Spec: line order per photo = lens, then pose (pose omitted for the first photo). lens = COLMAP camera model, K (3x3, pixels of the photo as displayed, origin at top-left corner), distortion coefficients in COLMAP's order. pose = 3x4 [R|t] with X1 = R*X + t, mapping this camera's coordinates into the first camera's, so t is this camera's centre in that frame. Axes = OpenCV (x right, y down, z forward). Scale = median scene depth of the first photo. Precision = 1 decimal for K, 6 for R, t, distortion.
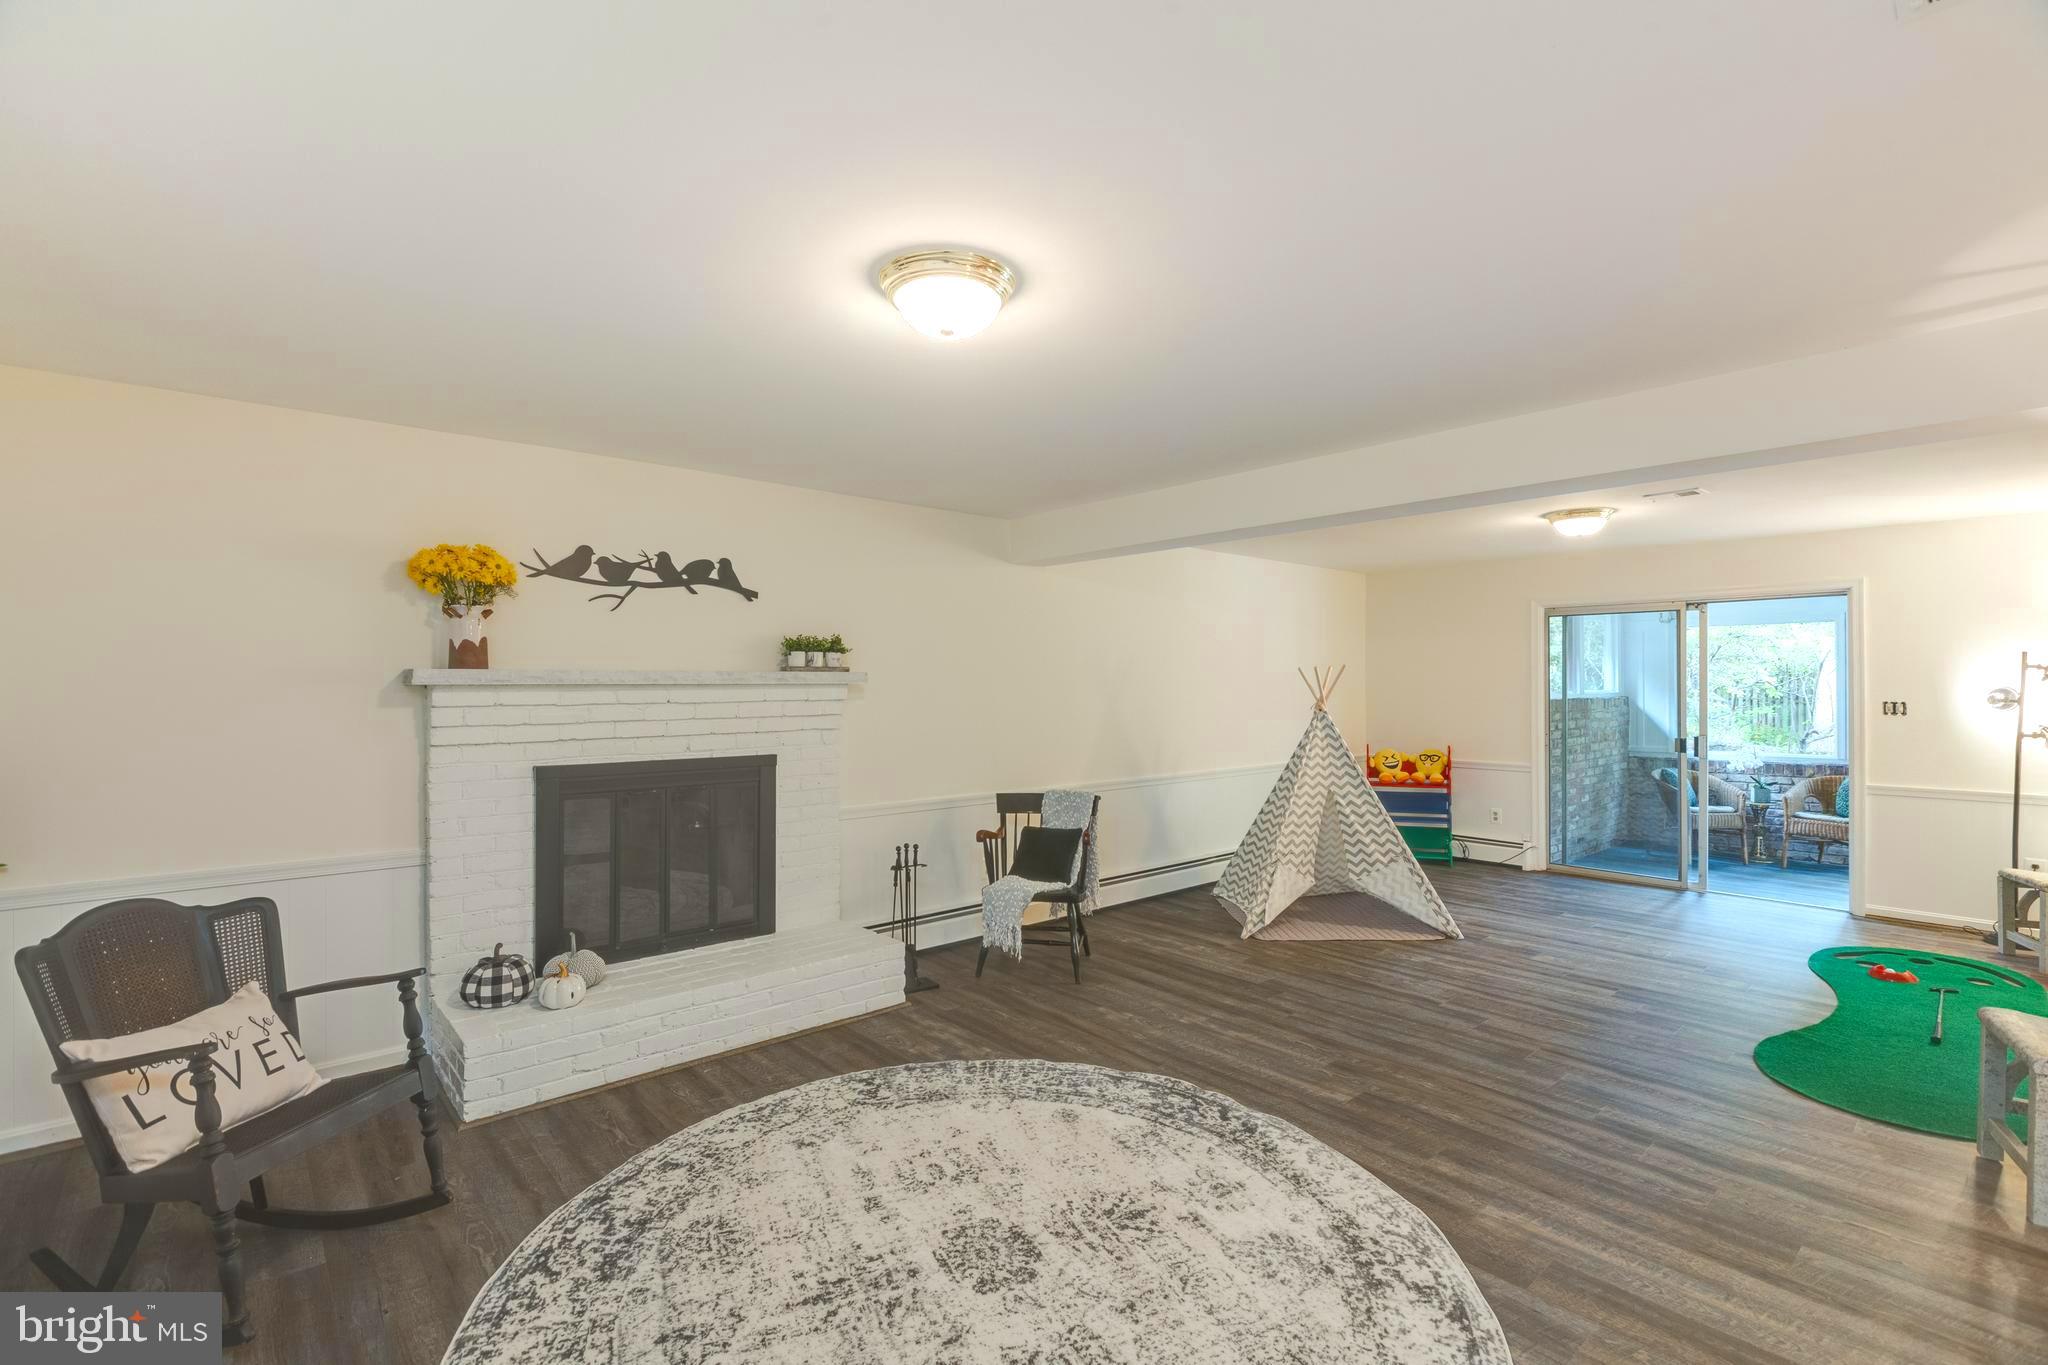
lens RADIAL K [[917.9, 0, 1028.6], [0, 917.9, 677.3], [0, 0, 1]] dist [-0.005594, -0.000819]
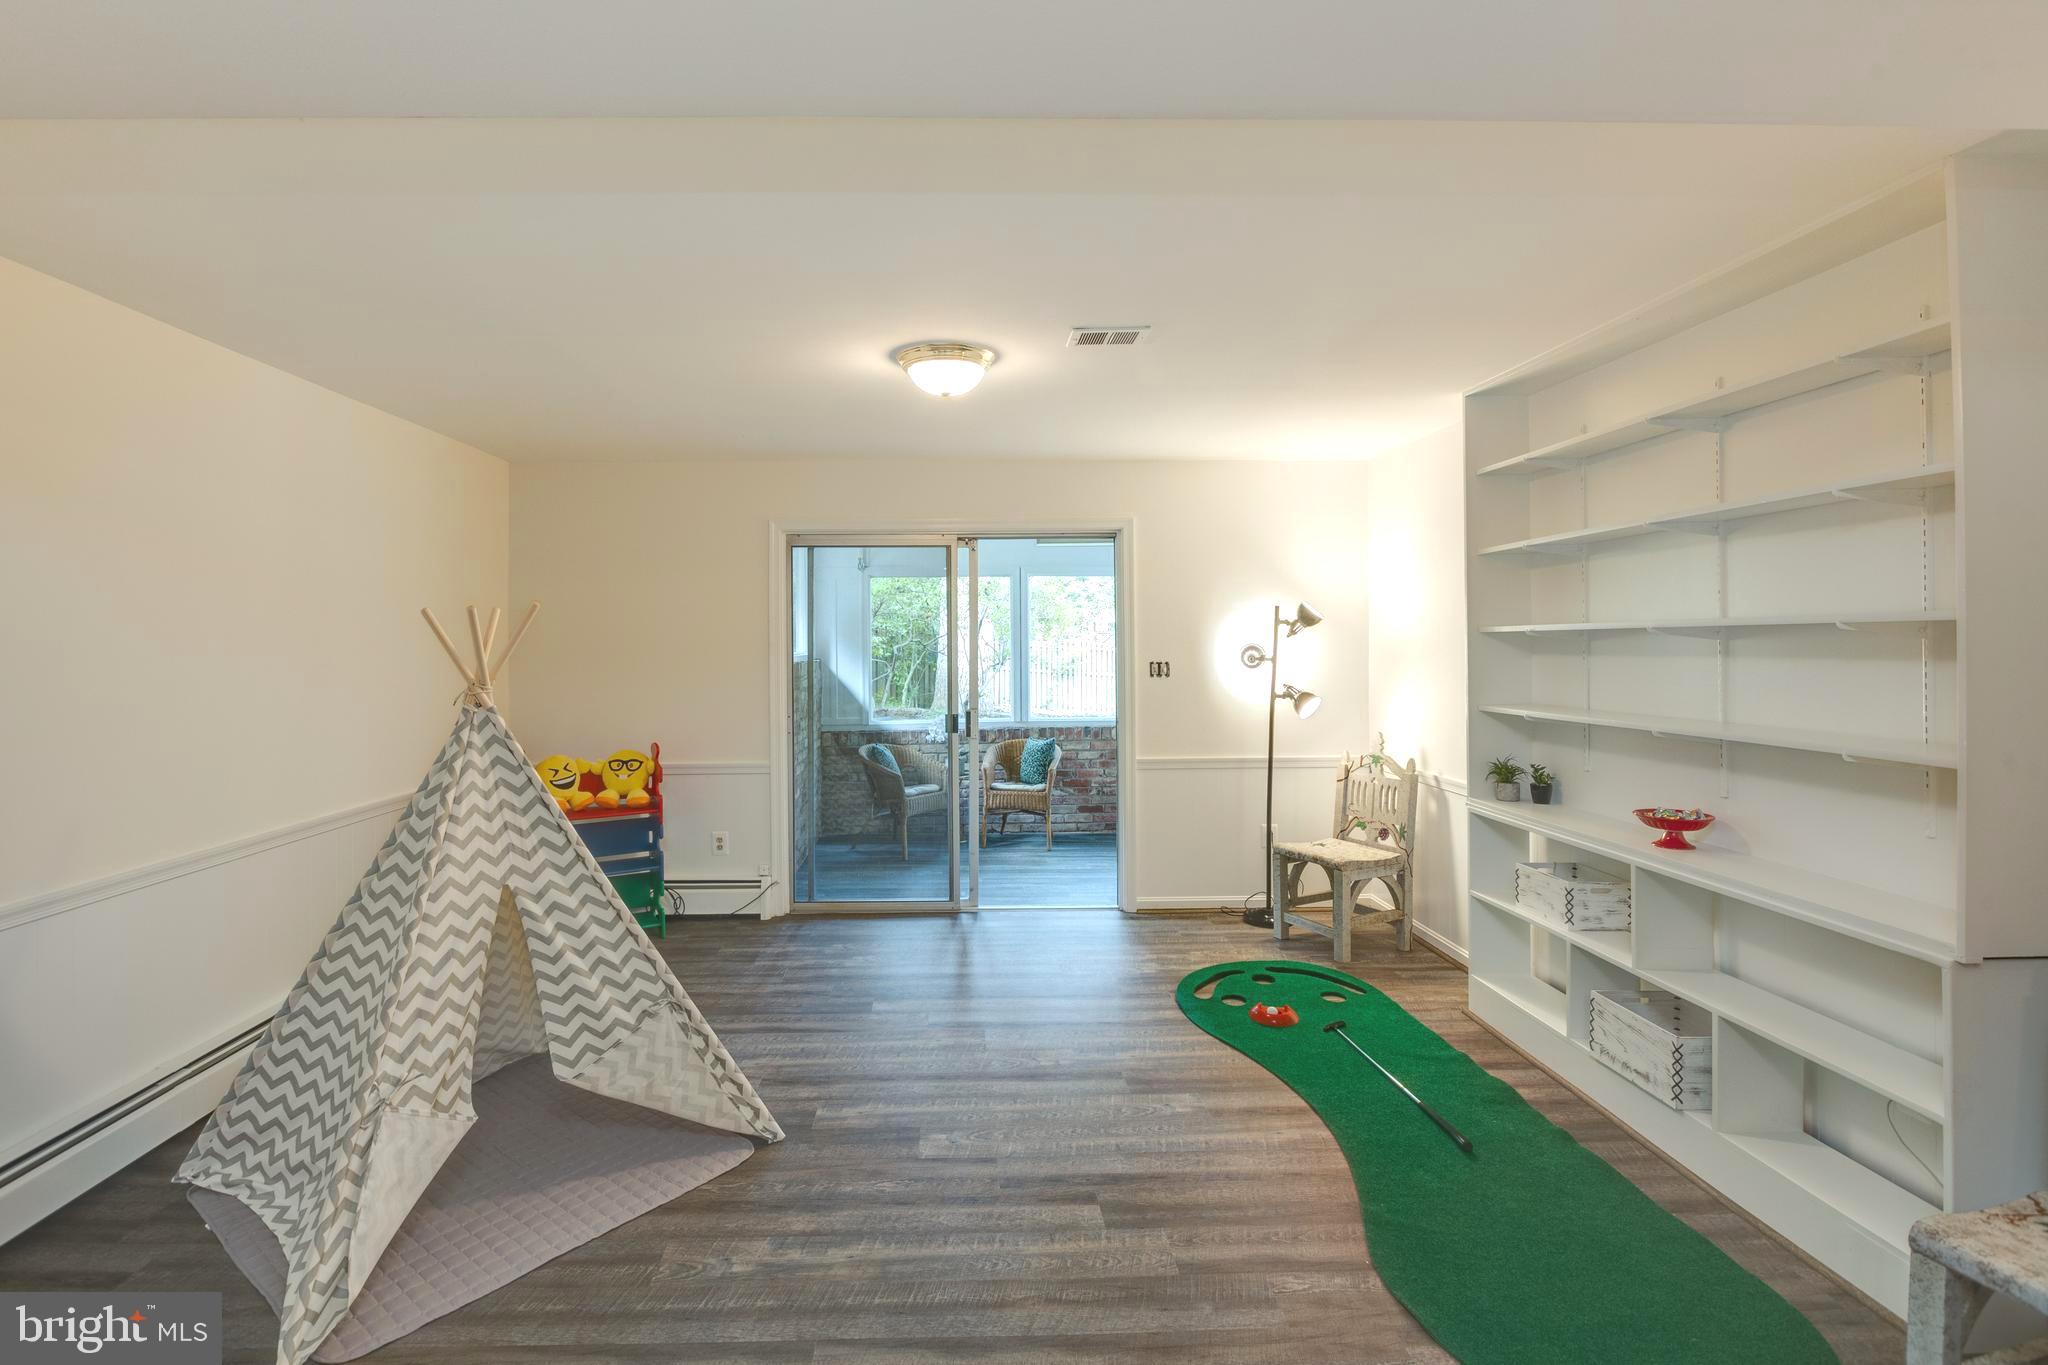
lens RADIAL K [[970.8, 0, 966.1], [0, 970.8, 643.1], [0, 0, 1]] dist [-0.004729, 0.000096]
pose [[0.648324, -0.004340, 0.761352, 0.154398], [0.001025, 0.999988, 0.004827, 0.005350], [-0.761364, -0.002349, 0.648321, 0.695267]]
